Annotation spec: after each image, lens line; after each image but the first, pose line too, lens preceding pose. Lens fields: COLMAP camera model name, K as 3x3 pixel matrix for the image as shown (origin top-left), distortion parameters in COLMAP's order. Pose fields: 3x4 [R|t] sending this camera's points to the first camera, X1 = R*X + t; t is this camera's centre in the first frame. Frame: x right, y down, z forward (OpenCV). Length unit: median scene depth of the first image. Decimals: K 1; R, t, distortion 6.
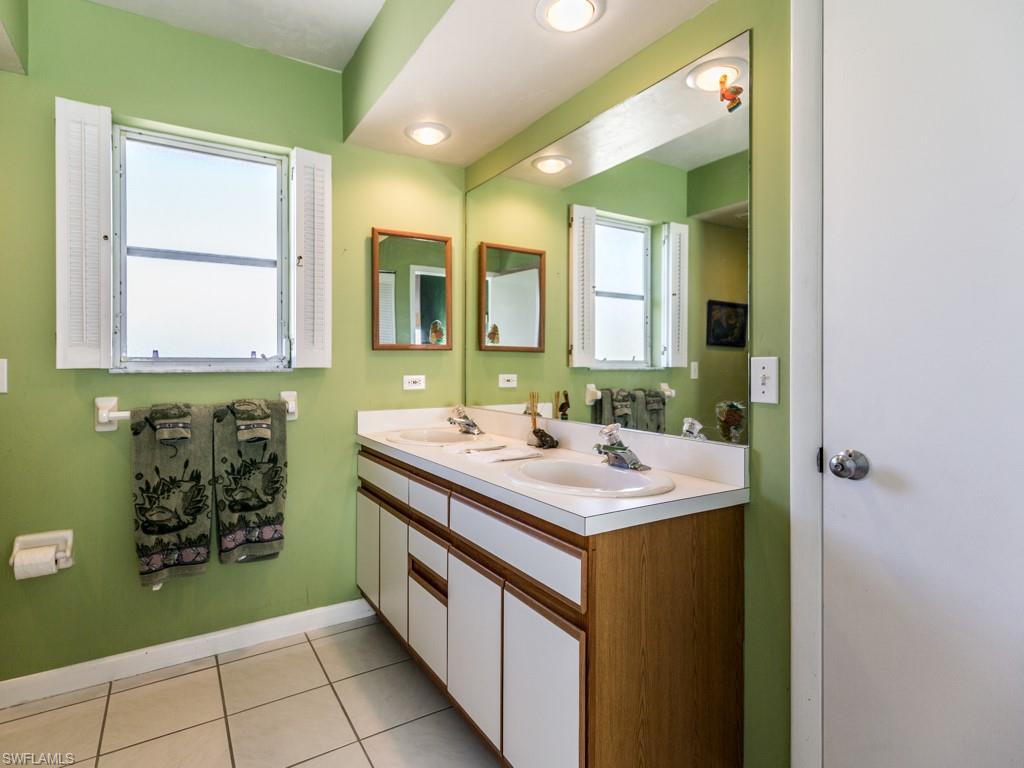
lens RADIAL K [[543.9, 0, 507.8], [0, 543.9, 378.5], [0, 0, 1]] dist [0.034208, 0.000413]
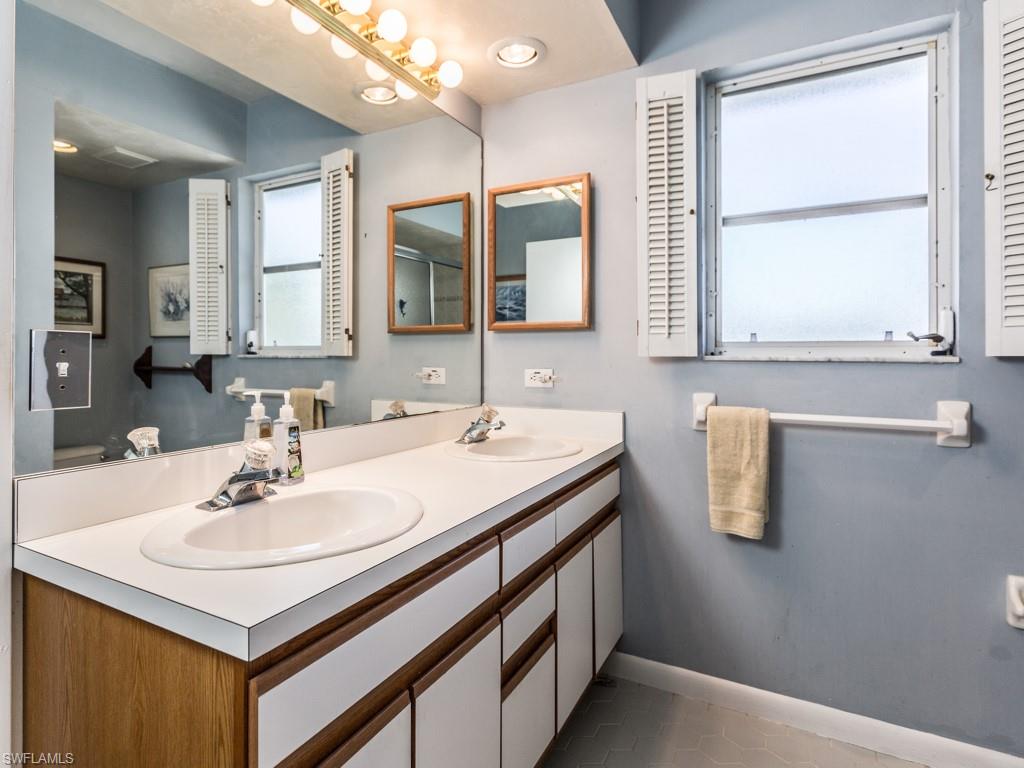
lens RADIAL K [[543.9, 0, 507.8], [0, 543.9, 378.5], [0, 0, 1]] dist [0.034208, 0.000413]
pose [[0.501337, 0.043834, -0.864141, 0.600547], [-0.014070, 0.998997, 0.042511, -0.016341], [0.865138, -0.009154, 0.501451, 0.580536]]
